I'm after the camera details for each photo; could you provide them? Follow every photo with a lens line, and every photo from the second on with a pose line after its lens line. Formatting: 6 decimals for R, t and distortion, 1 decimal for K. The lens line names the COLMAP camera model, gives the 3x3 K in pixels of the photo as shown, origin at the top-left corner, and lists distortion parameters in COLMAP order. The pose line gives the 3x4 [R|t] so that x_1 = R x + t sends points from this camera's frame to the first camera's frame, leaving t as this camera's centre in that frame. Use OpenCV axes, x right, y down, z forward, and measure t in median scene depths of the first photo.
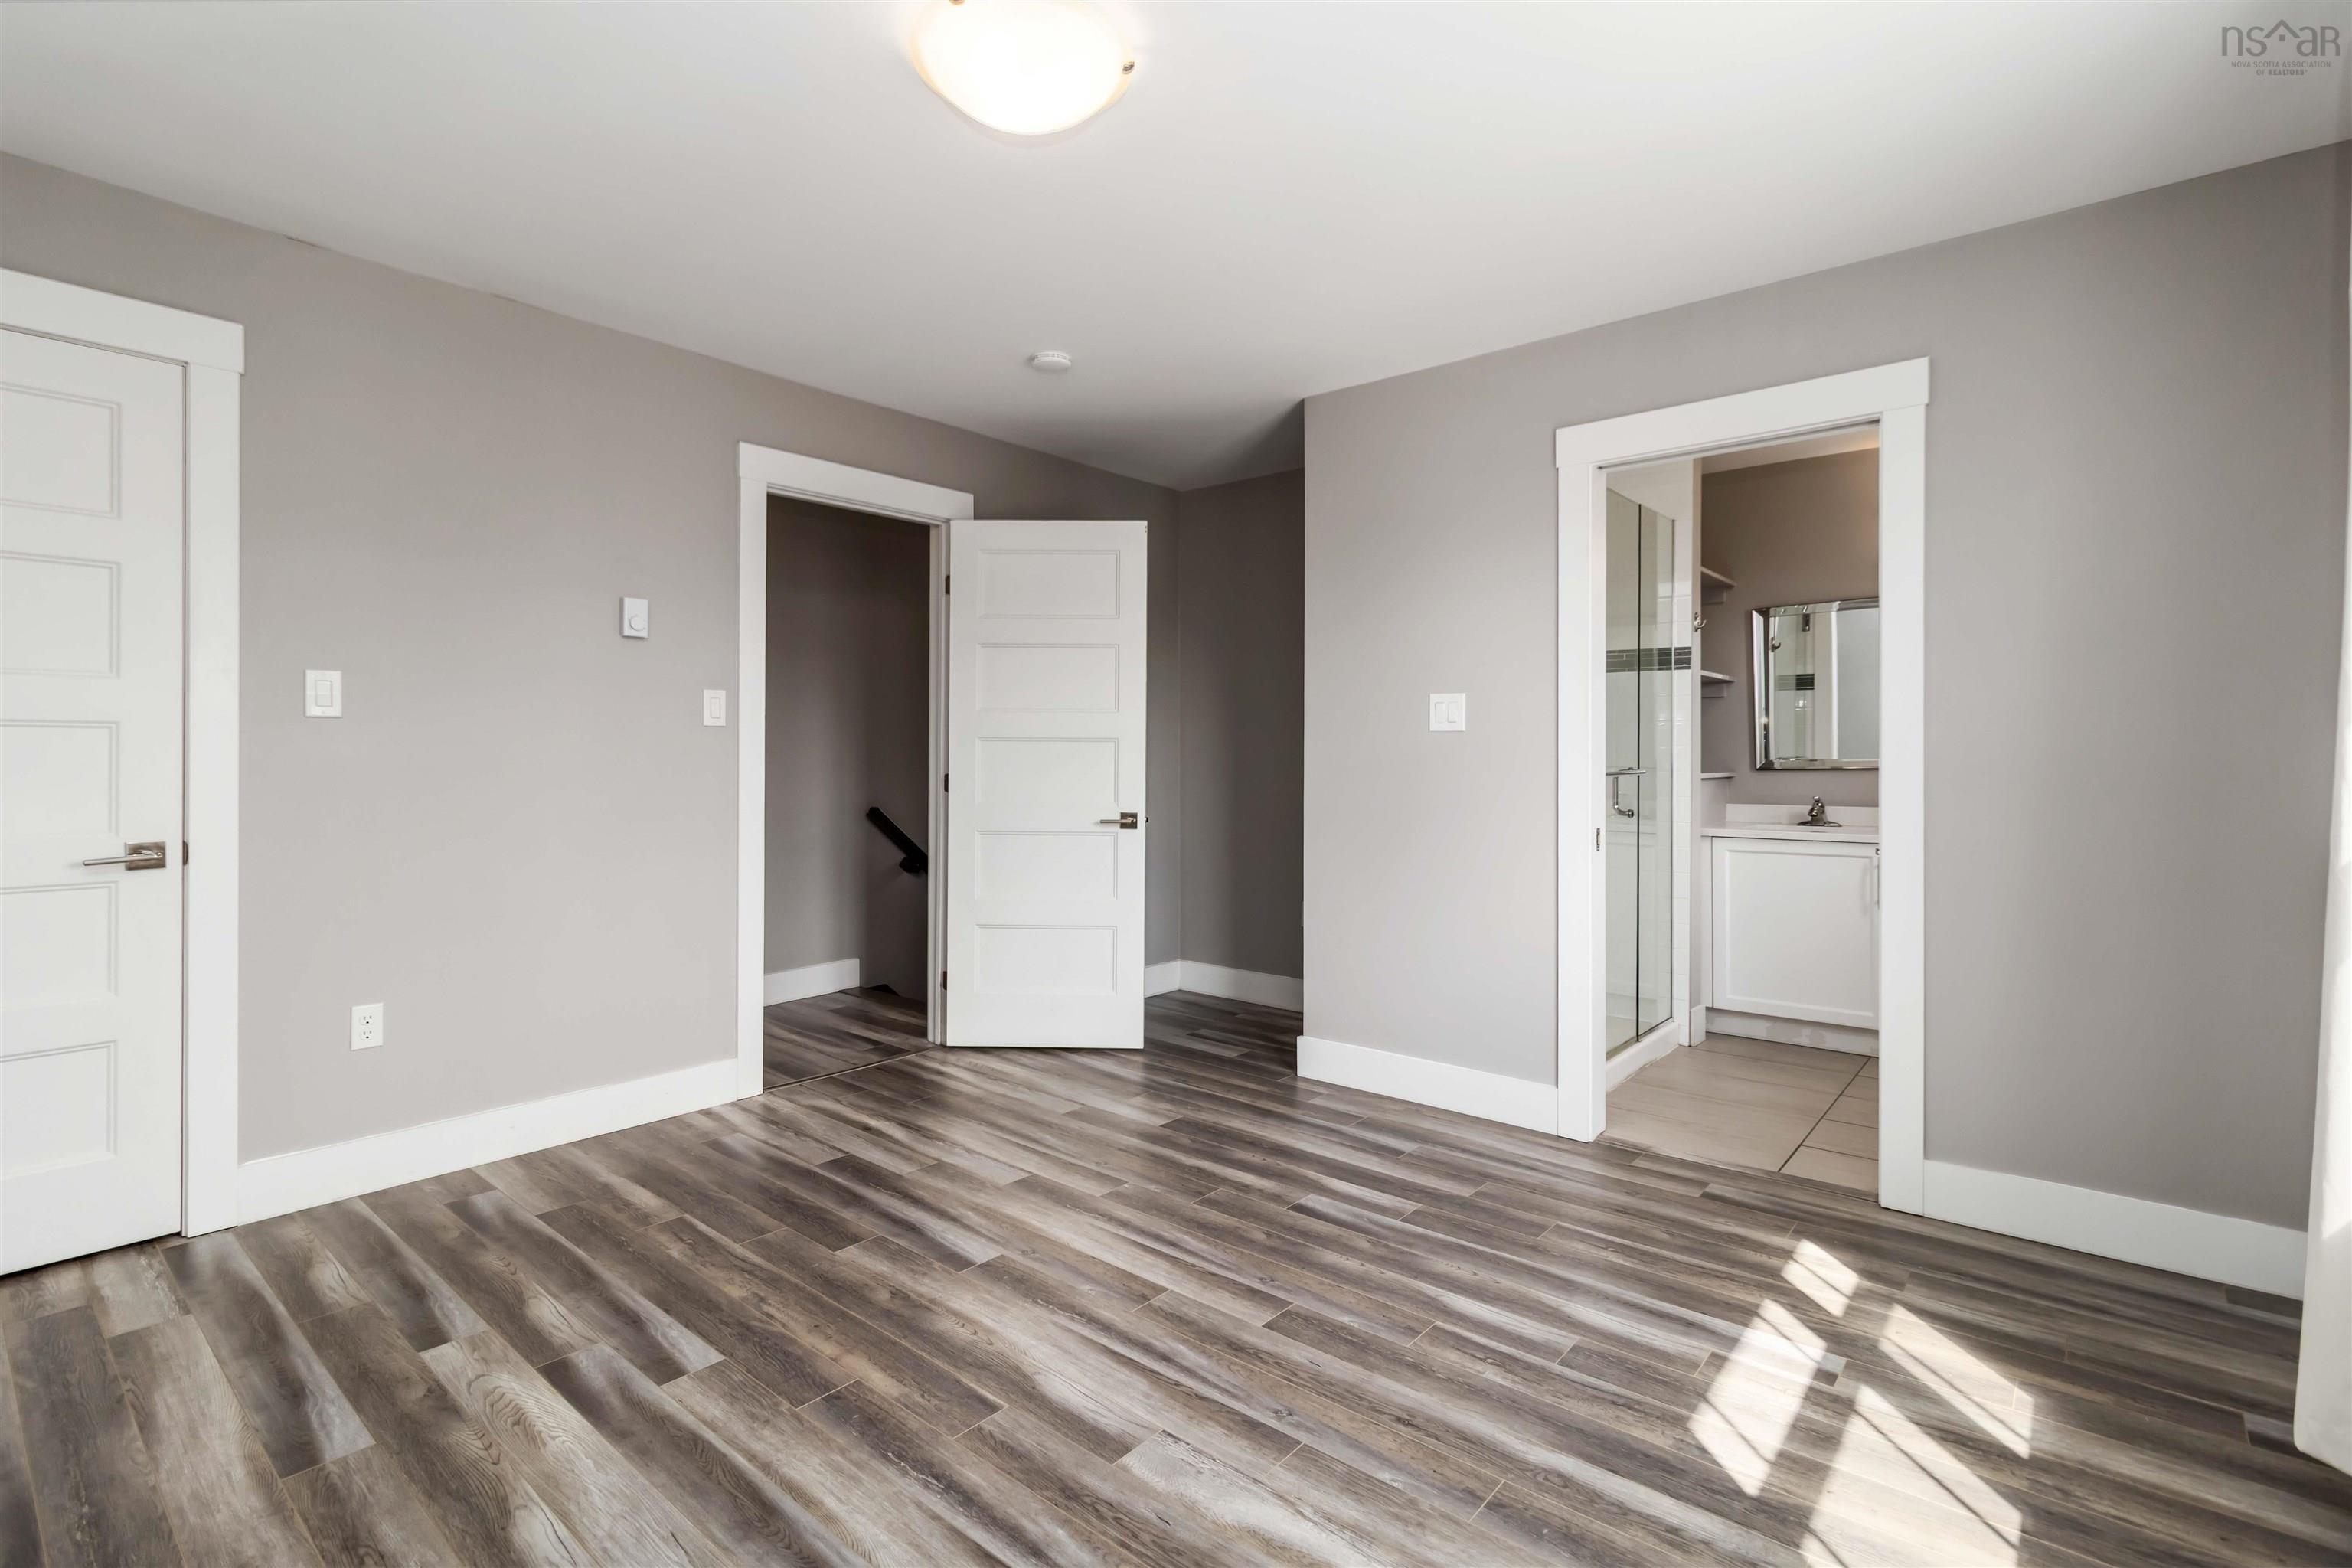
lens RADIAL K [[1096.4, 0, 1172.4], [0, 1096.4, 766.7], [0, 0, 1]] dist [-0.000856, 0.000107]
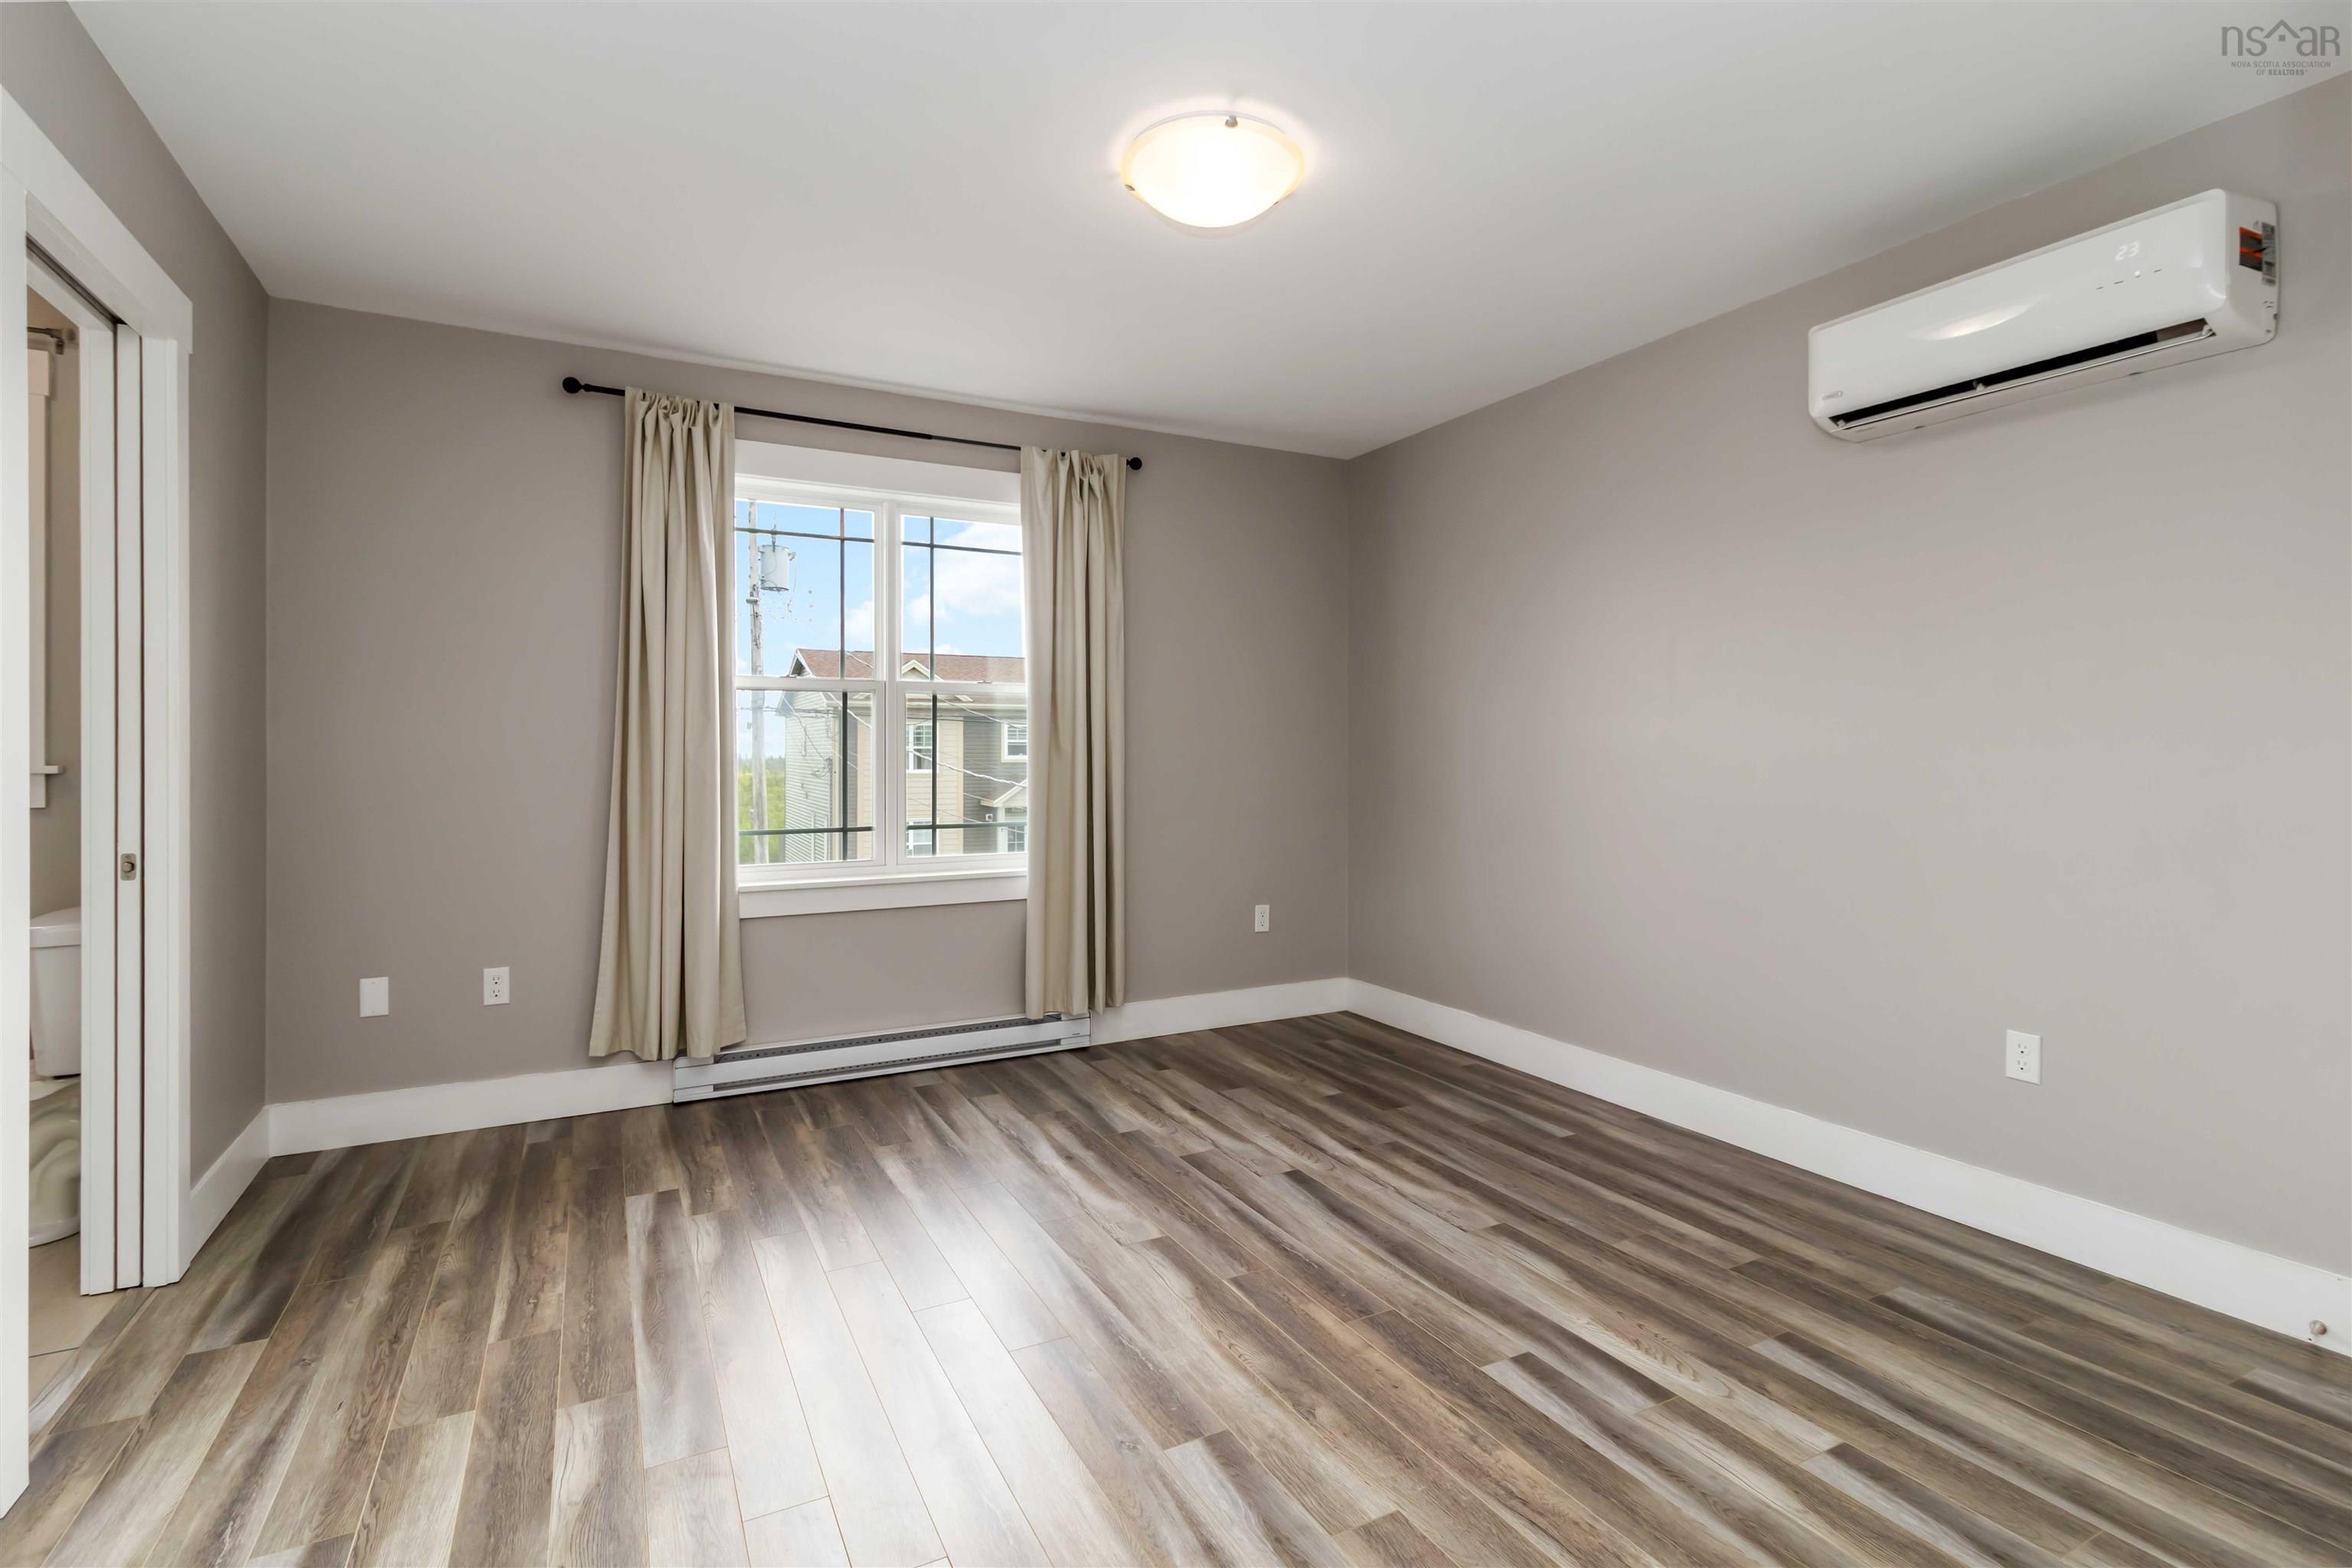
lens RADIAL K [[1096.4, 0, 1177.7], [0, 1096.4, 765.3], [0, 0, 1]] dist [-0.000856, 0.000107]
pose [[-0.929251, -0.007228, 0.369378, -0.505907], [0.001934, 0.999700, 0.024427, -0.024515], [-0.369444, 0.023413, -0.928958, 1.962733]]
